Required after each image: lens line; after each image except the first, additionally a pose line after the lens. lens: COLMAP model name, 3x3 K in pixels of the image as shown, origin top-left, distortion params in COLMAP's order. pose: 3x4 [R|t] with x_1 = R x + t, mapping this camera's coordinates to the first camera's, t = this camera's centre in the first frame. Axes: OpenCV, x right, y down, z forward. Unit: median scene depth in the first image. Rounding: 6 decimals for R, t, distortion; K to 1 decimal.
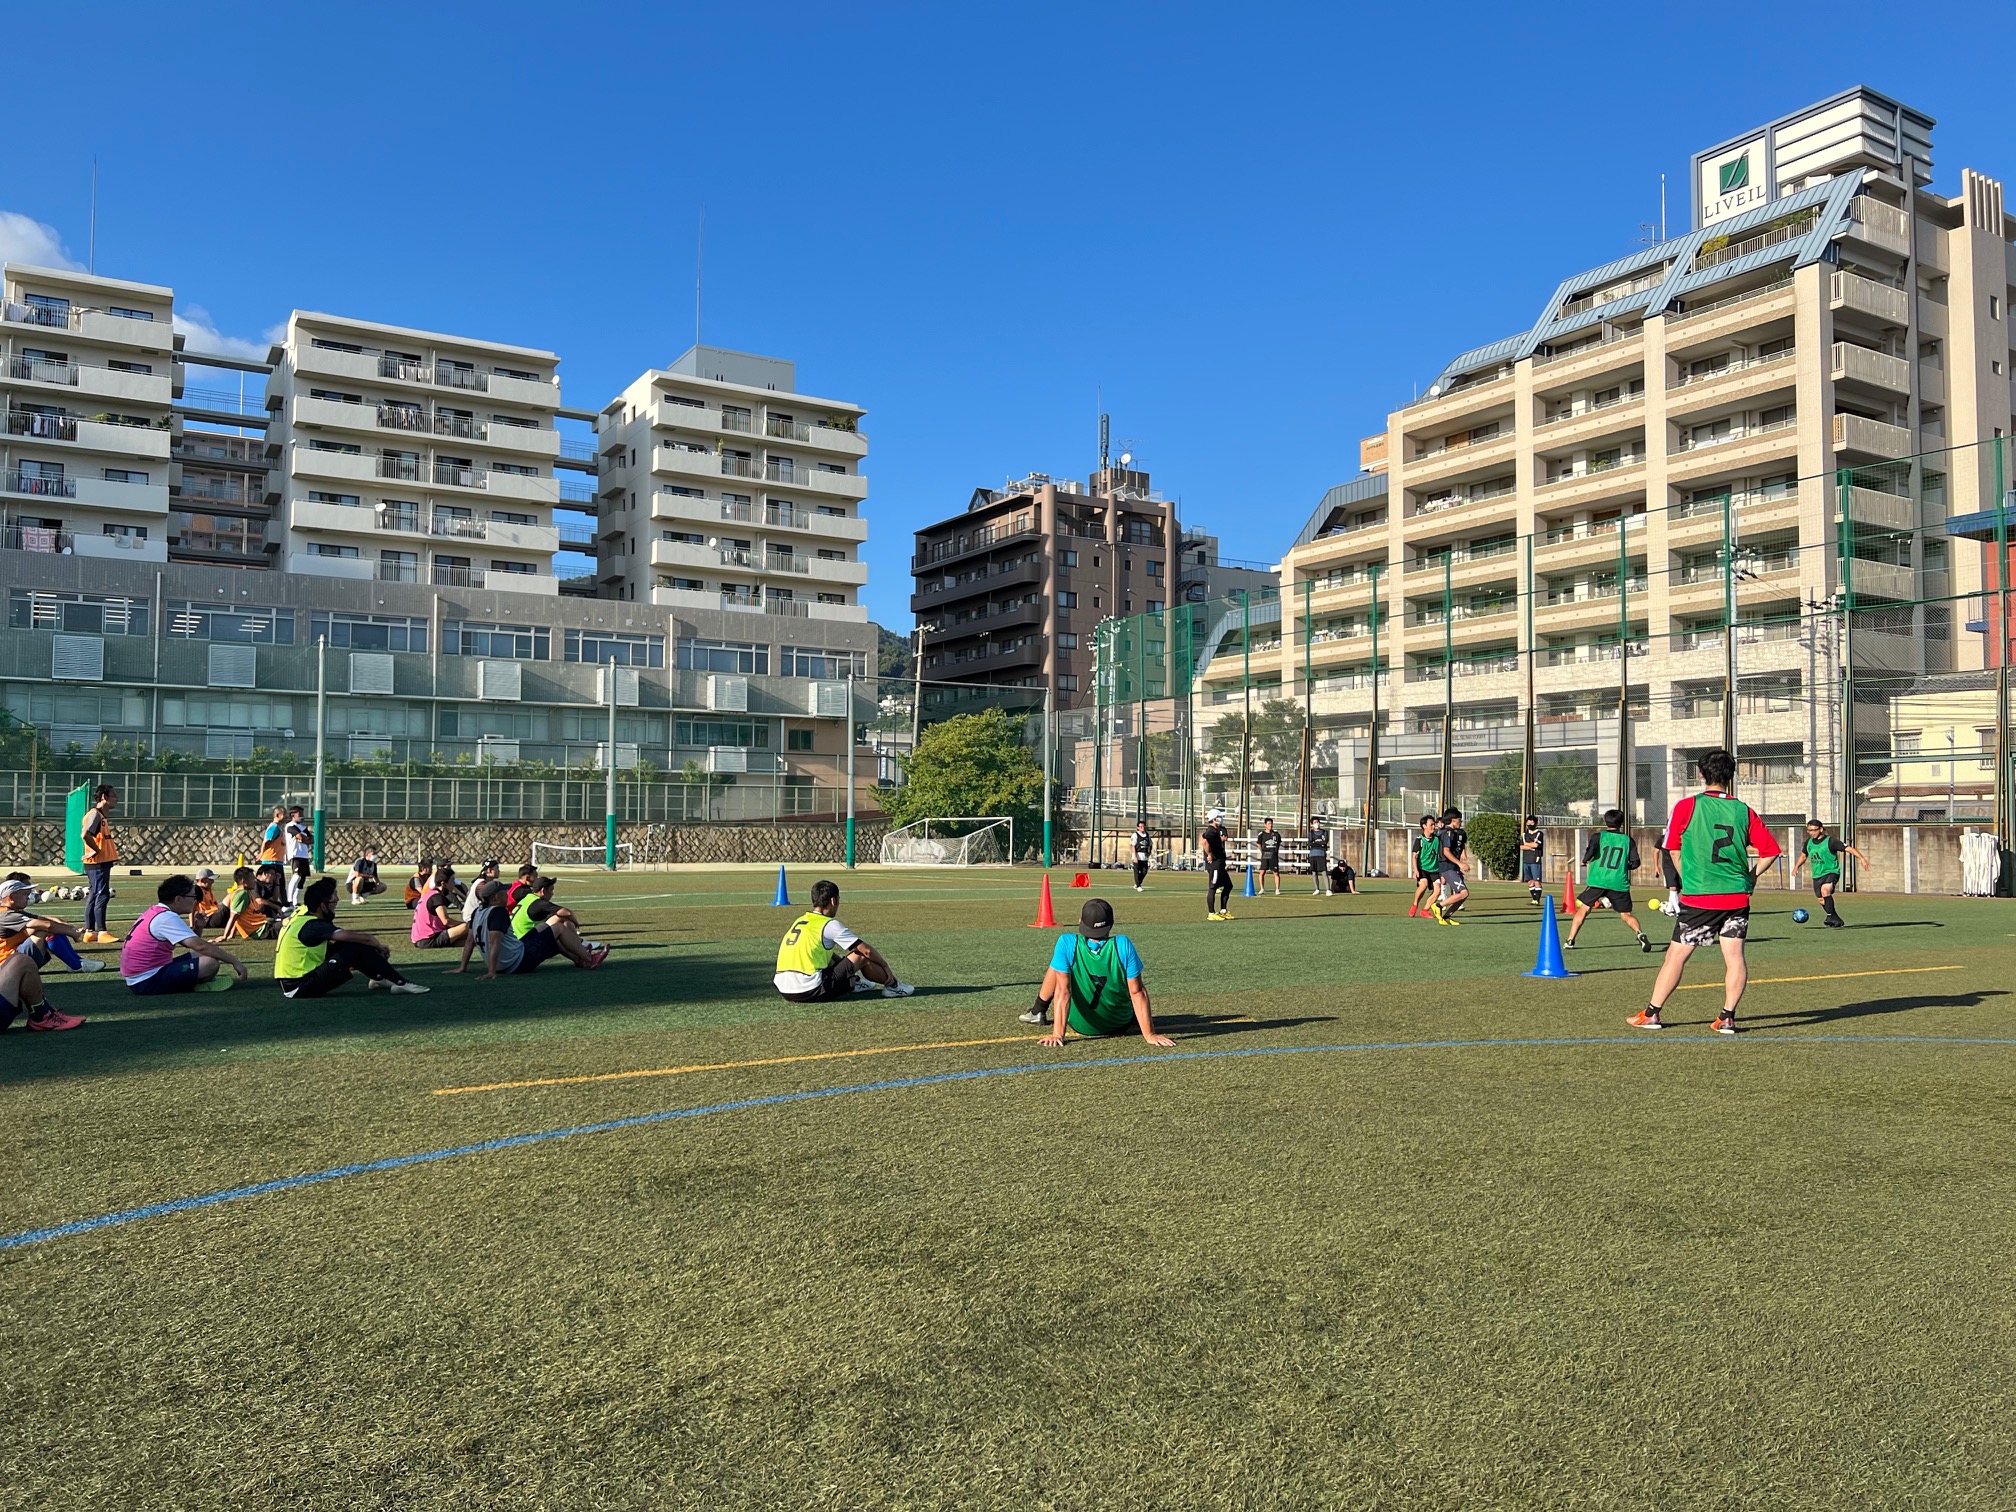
lens RADIAL K [[1490.2, 0, 1008.0], [0, 1490.2, 773.7], [0, 0, 1]] dist [0.030042, -0.039323]
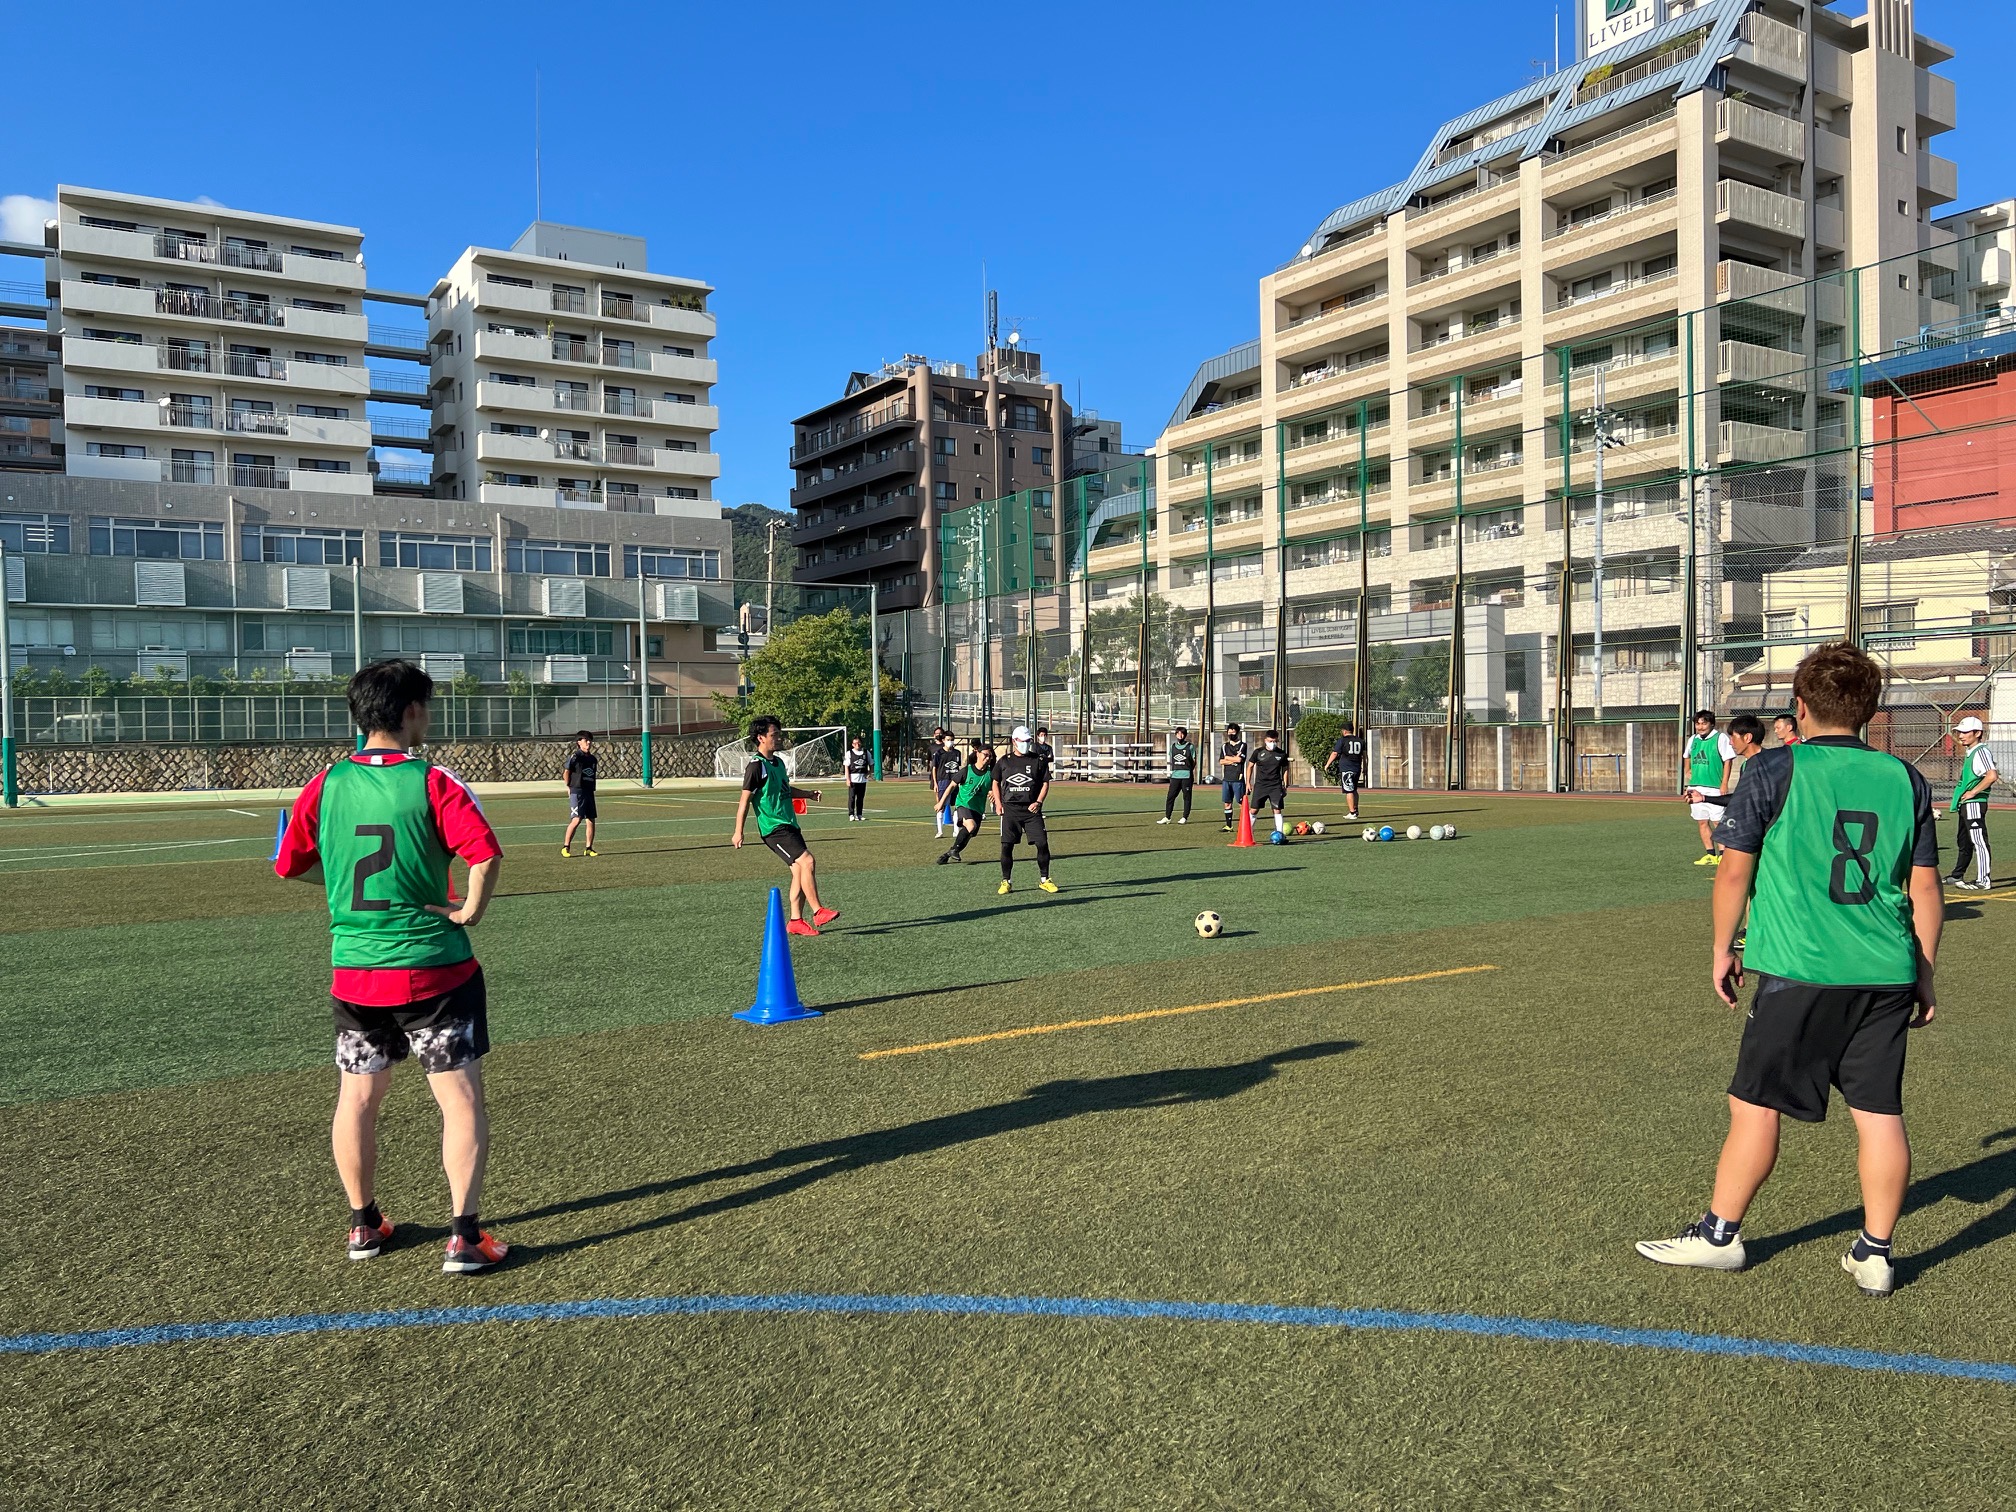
lens RADIAL K [[1490.2, 0, 994.1], [0, 1490.2, 771.8], [0, 0, 1]] dist [0.030042, -0.039323]
pose [[0.999726, -0.021894, 0.008238, 0.077859], [0.021306, 0.997612, 0.065700, -0.001001], [-0.009657, -0.065507, 0.997805, 0.063187]]
